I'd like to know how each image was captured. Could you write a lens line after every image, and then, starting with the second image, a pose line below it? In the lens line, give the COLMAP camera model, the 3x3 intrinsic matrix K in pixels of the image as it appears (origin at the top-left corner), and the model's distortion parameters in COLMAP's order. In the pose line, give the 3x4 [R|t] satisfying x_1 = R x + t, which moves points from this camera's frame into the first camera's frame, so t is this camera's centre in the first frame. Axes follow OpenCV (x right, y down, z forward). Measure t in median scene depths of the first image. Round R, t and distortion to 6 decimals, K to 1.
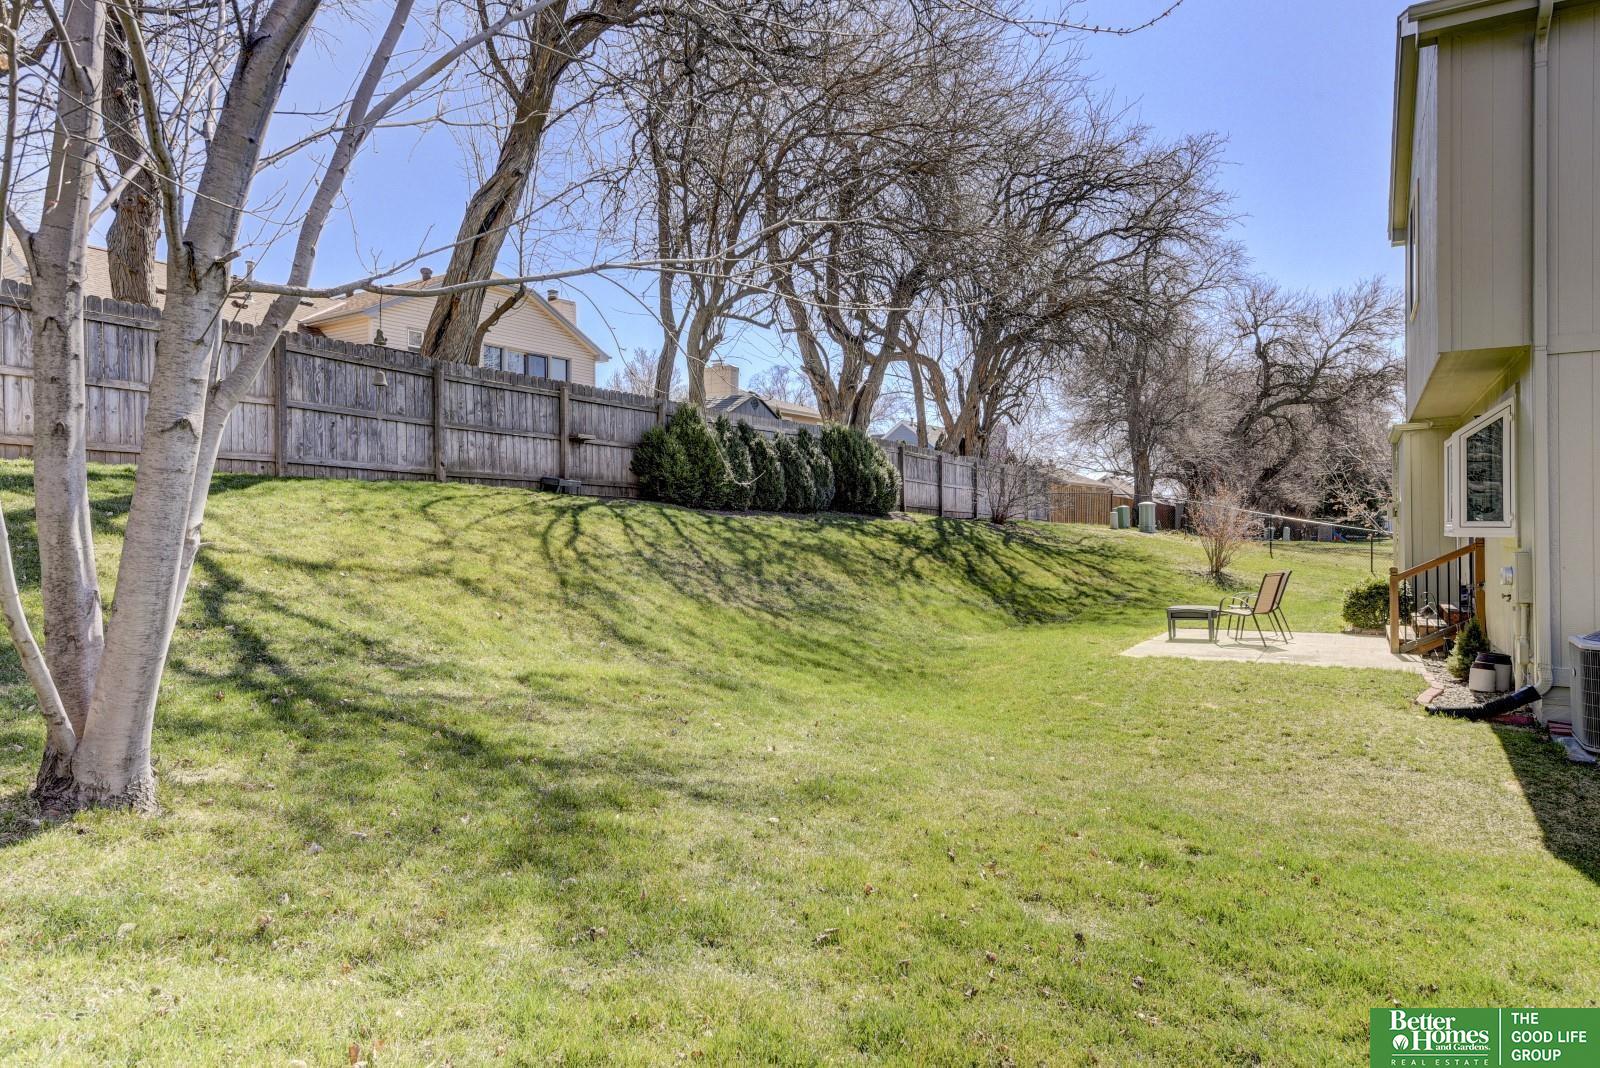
lens RADIAL K [[972.3, 0, 800.0], [0, 972.3, 534.0], [0, 0, 1]] dist [0.000091, -0.000190]
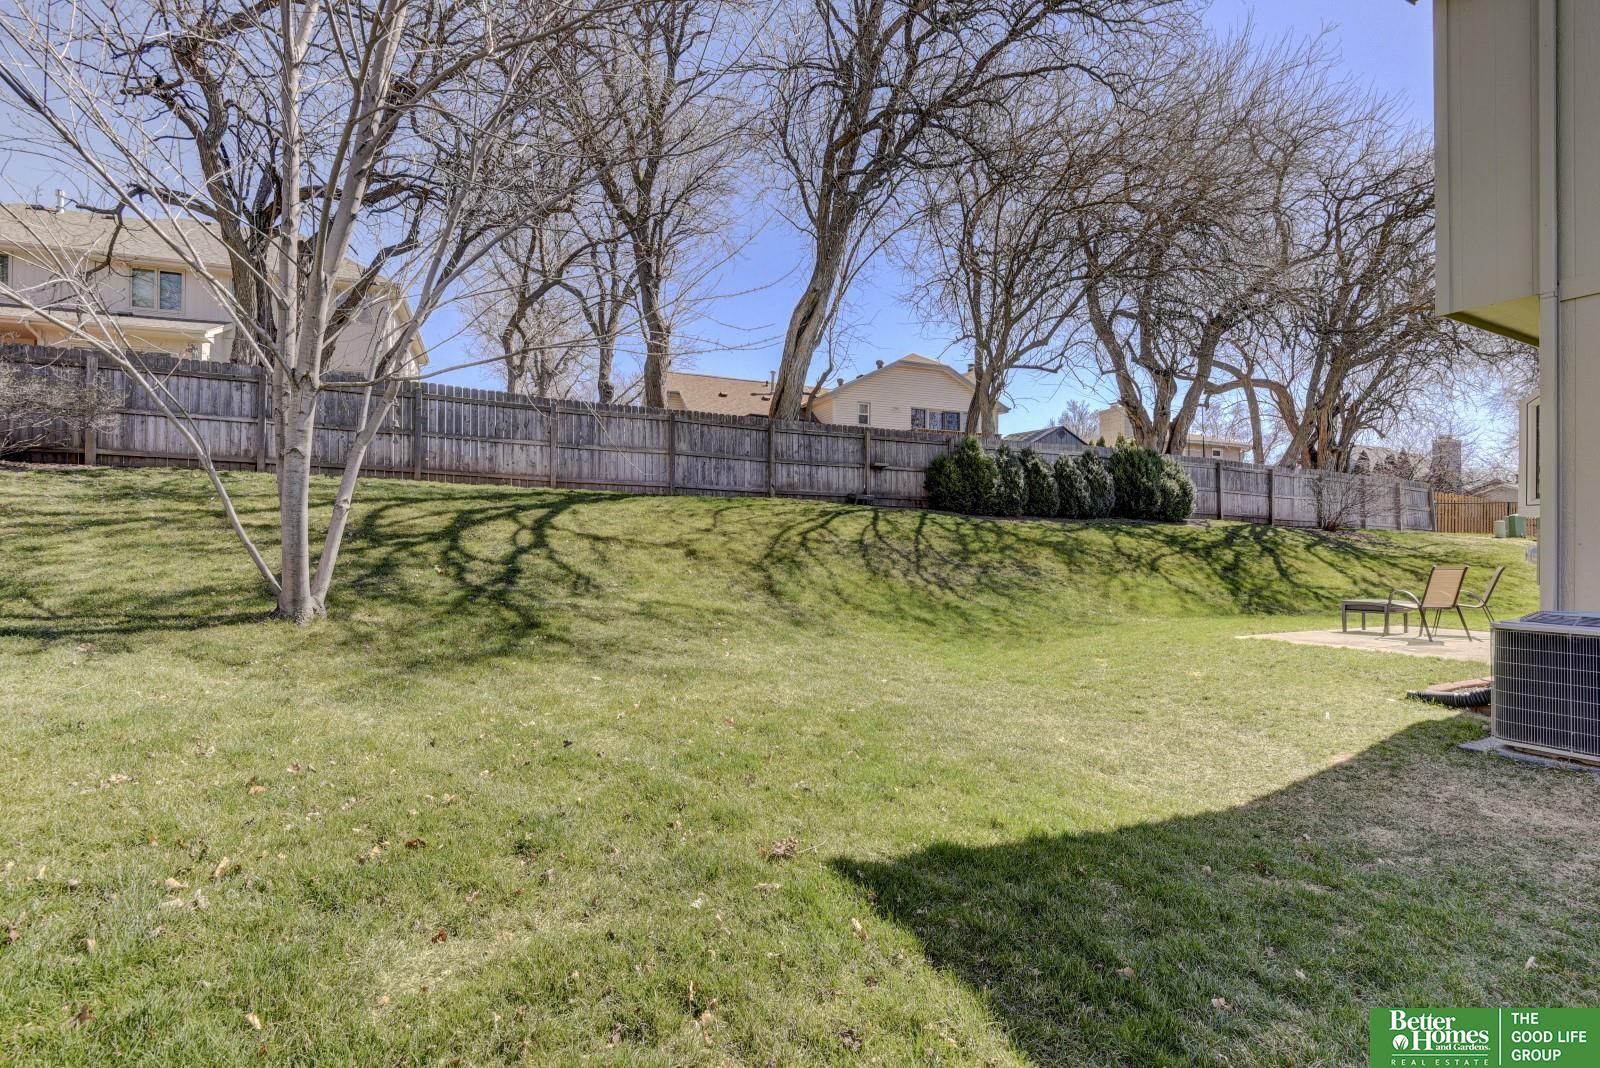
lens RADIAL K [[732.4, 0, 802.9], [0, 732.4, 543.1], [0, 0, 1]] dist [0.001228, 0.000002]
pose [[0.831420, 0.004258, -0.555628, 0.241121], [-0.010740, 0.999907, -0.008408, 0.021480], [0.555541, 0.012958, 0.831388, 0.040949]]
